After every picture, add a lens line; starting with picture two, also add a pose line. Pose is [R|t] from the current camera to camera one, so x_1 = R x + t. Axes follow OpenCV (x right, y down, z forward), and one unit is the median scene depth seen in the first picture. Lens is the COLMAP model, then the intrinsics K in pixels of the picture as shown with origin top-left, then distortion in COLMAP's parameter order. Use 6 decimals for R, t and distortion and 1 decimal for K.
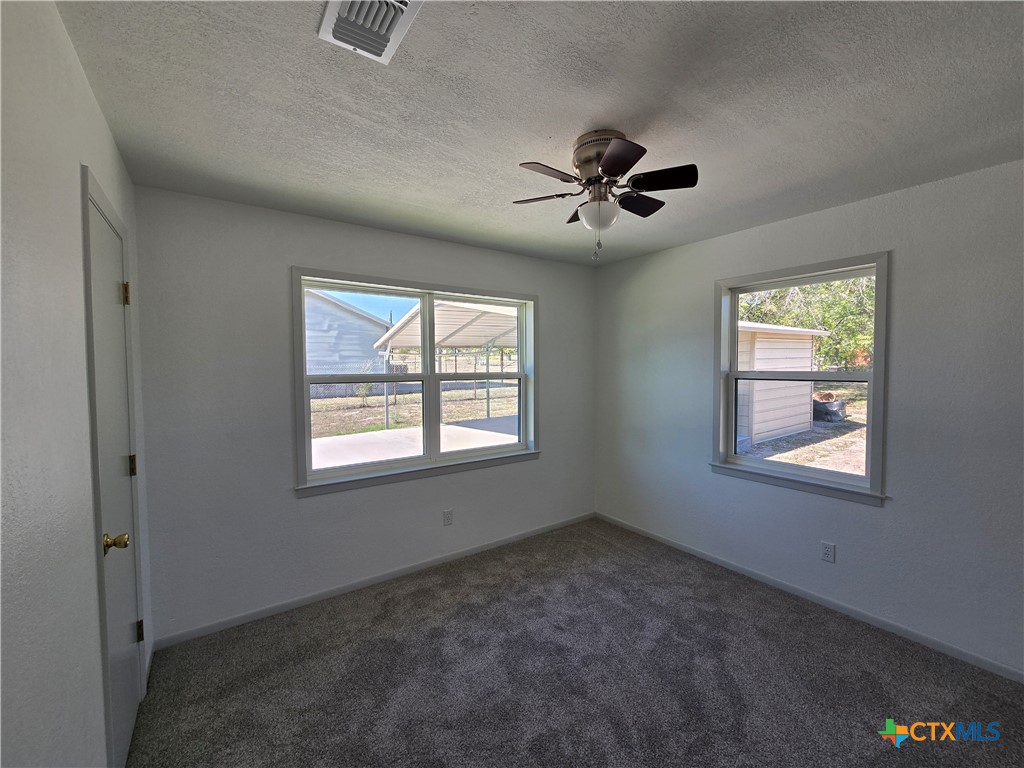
lens RADIAL K [[416.5, 0, 512.0], [0, 416.5, 384.6], [0, 0, 1]] dist [0.000354, -0.000229]
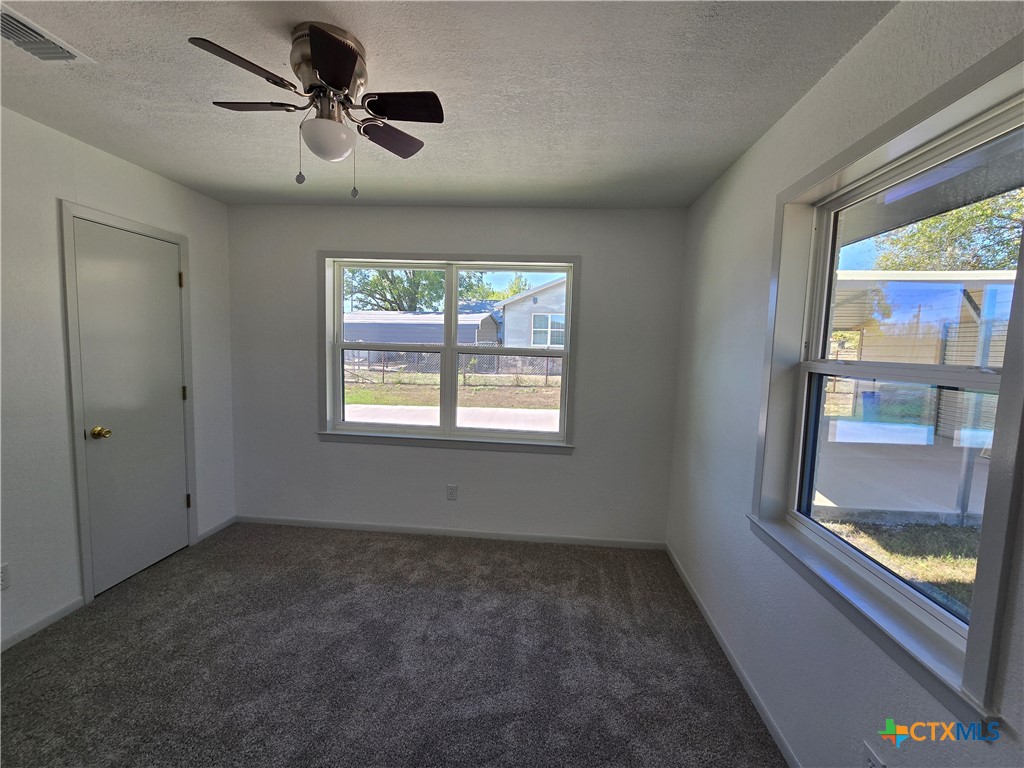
lens RADIAL K [[416.5, 0, 513.8], [0, 416.5, 384.0], [0, 0, 1]] dist [0.000354, -0.000229]
pose [[0.770881, 0.090069, -0.630579, 0.576289], [-0.065734, 0.995916, 0.061893, -0.008419], [0.633578, -0.006262, 0.773654, 0.341220]]
